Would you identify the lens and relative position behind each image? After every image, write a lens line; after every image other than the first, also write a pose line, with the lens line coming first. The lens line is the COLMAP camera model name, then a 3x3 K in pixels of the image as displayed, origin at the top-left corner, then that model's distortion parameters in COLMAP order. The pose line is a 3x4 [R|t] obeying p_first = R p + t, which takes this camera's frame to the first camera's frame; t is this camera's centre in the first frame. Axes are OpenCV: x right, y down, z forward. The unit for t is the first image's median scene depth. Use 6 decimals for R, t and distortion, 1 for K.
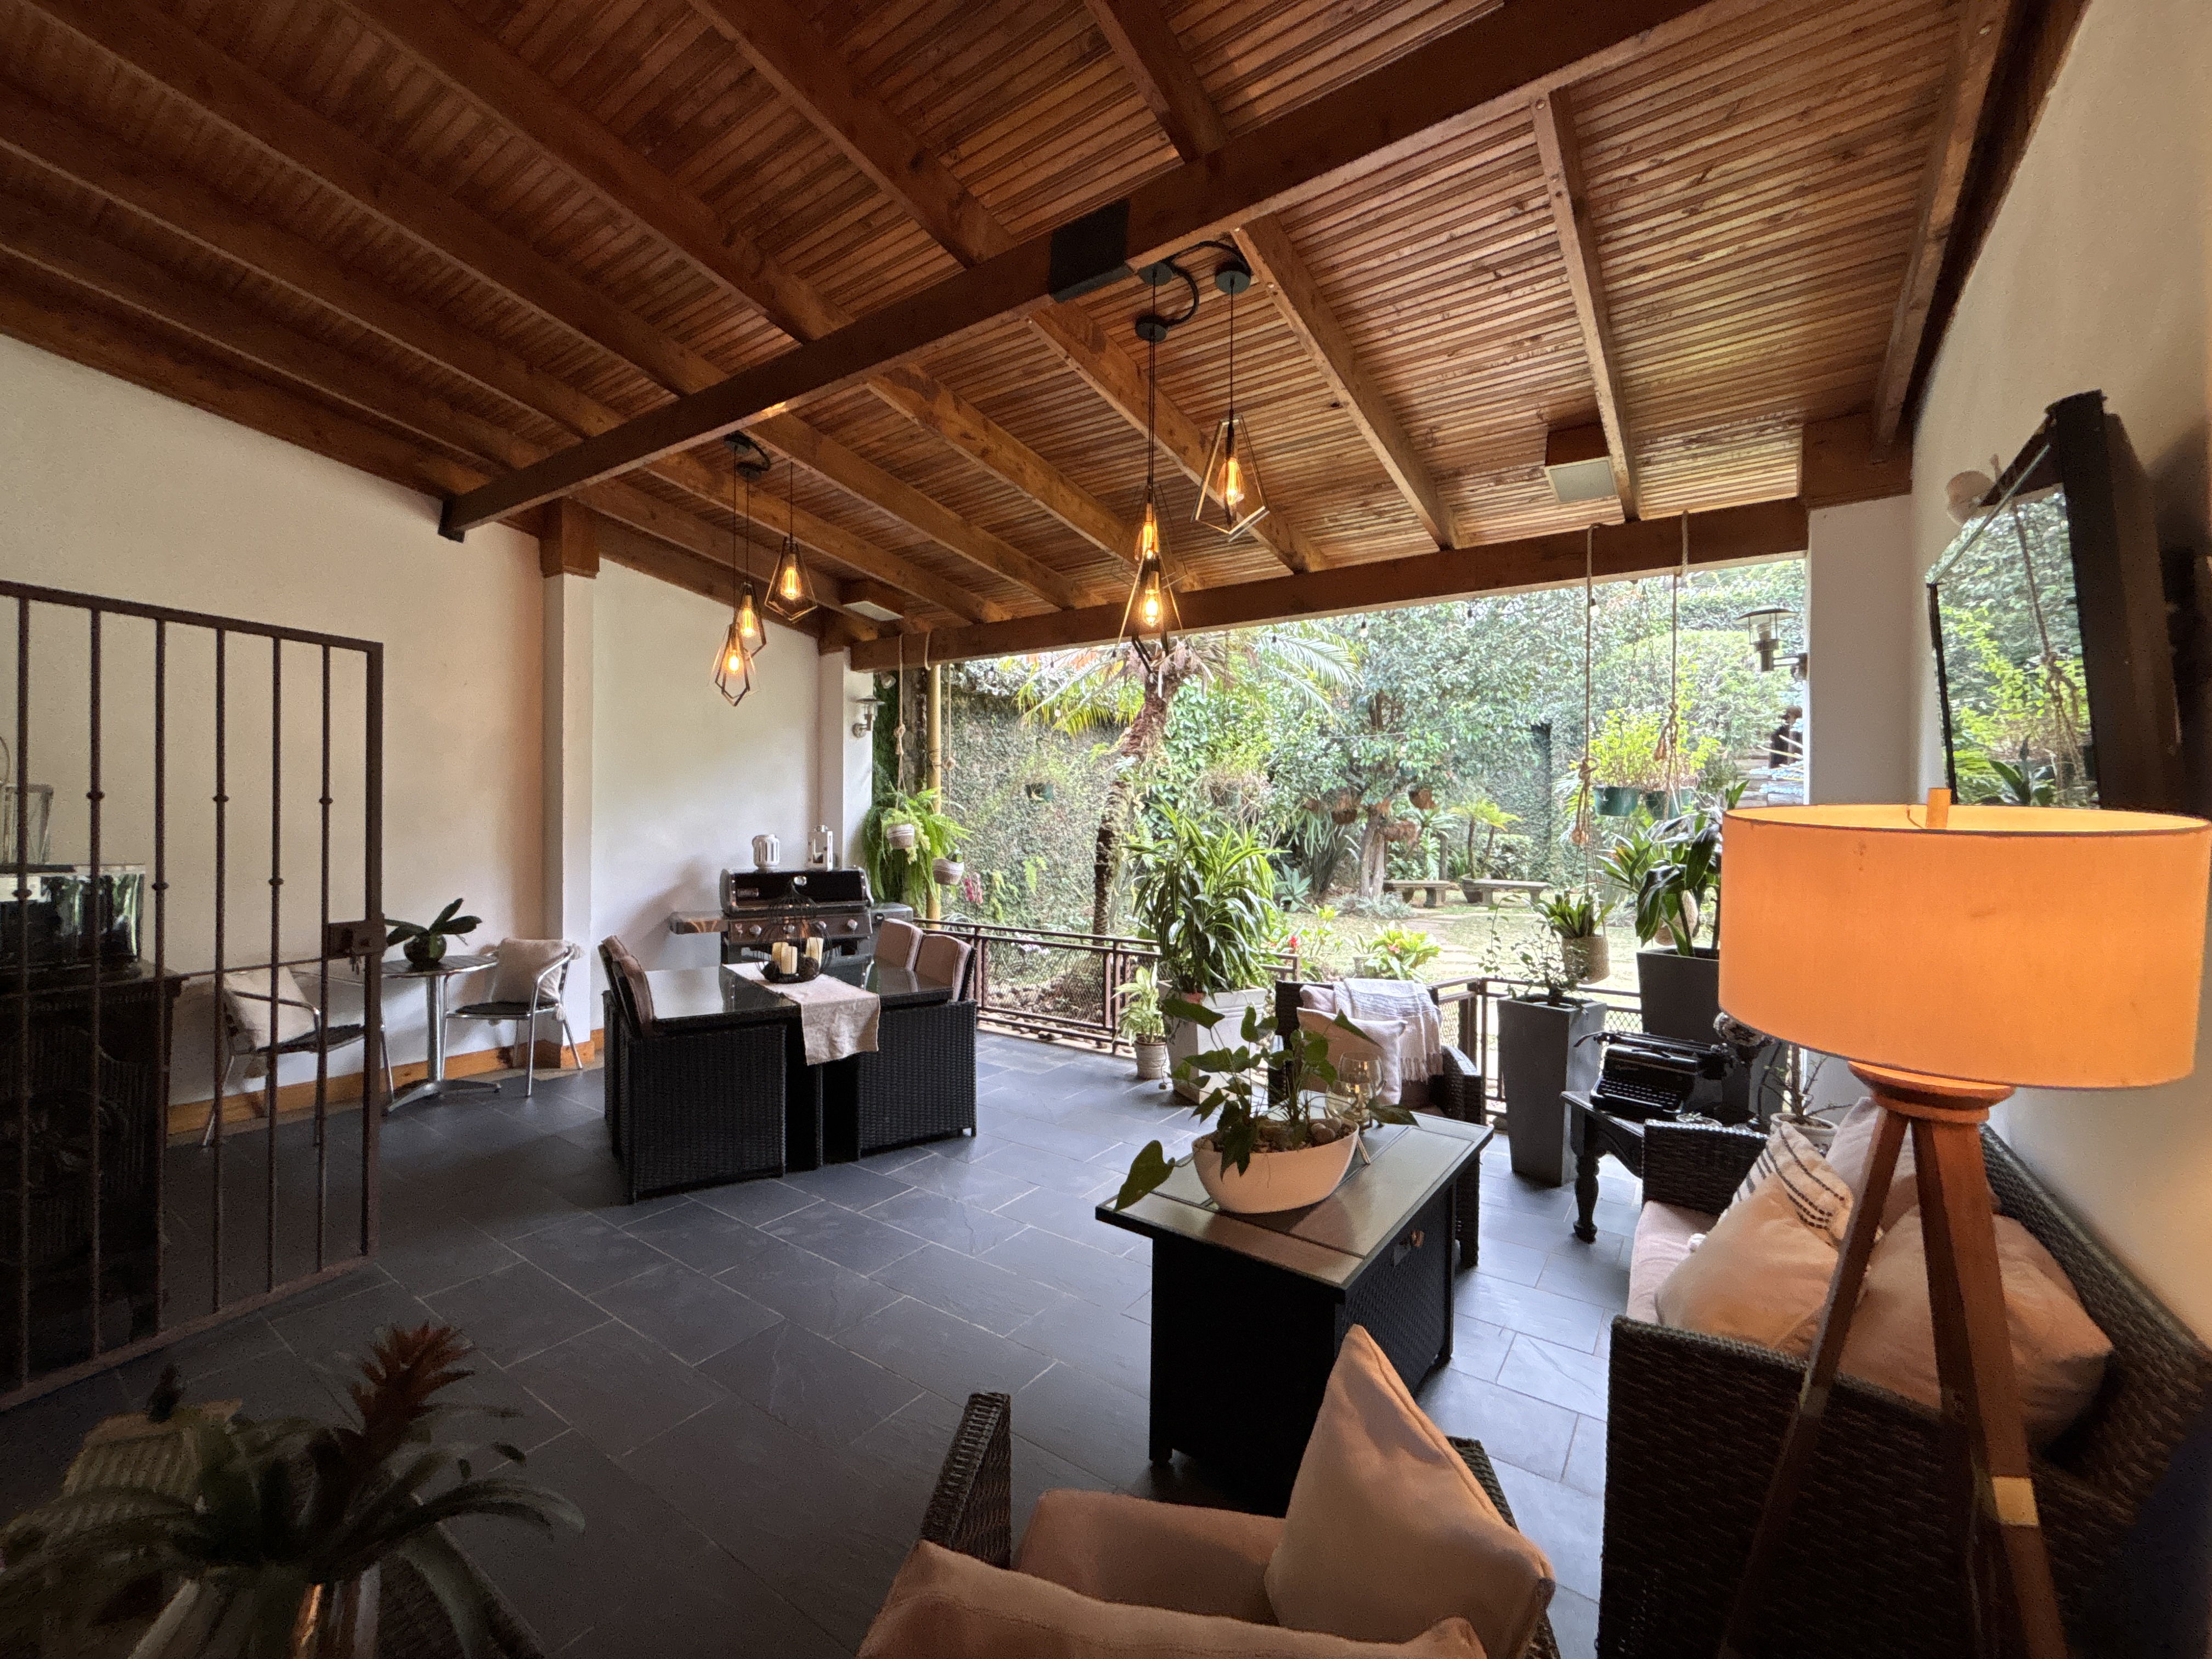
lens RADIAL K [[892.7, 0, 1096.3], [0, 892.7, 820.9], [0, 0, 1]] dist [-0.010012, -0.000205]
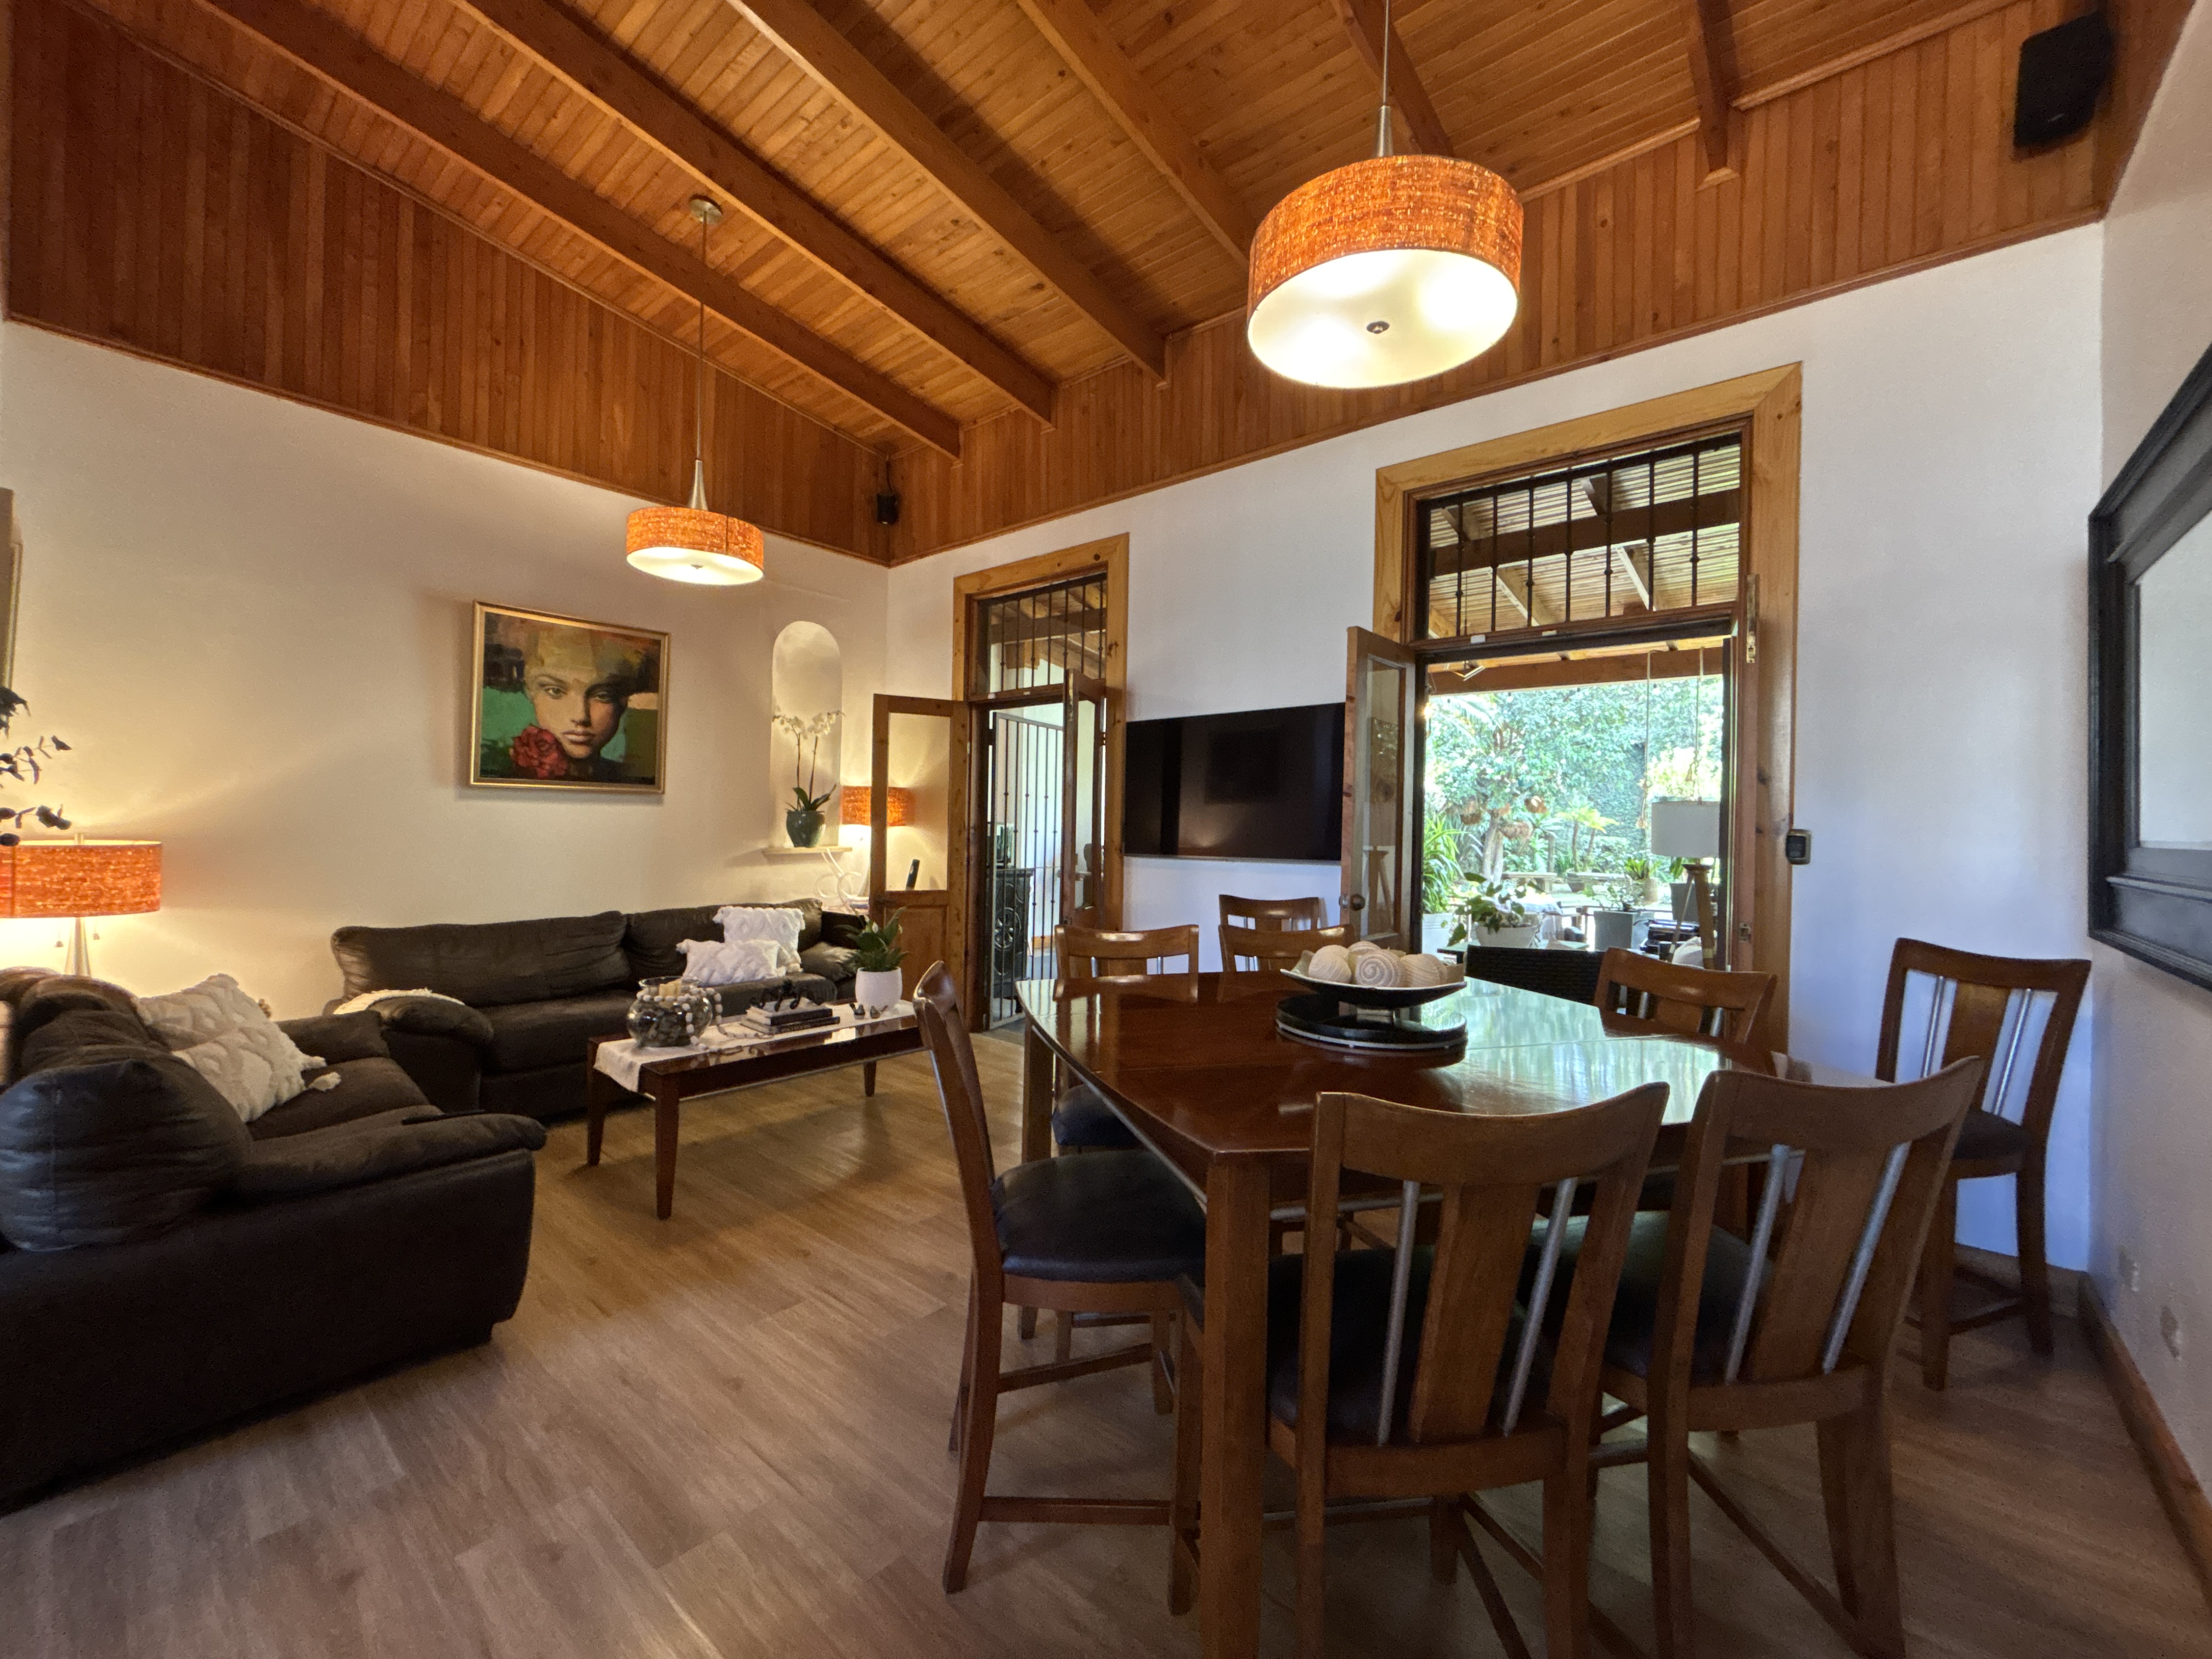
lens RADIAL K [[892.7, 0, 1116.8], [0, 892.7, 828.4], [0, 0, 1]] dist [-0.010012, -0.000205]
pose [[0.997204, 0.010799, -0.073945, -0.126050], [-0.010699, 0.999941, 0.001755, 0.011915], [0.073960, -0.000959, 0.997261, -0.287123]]
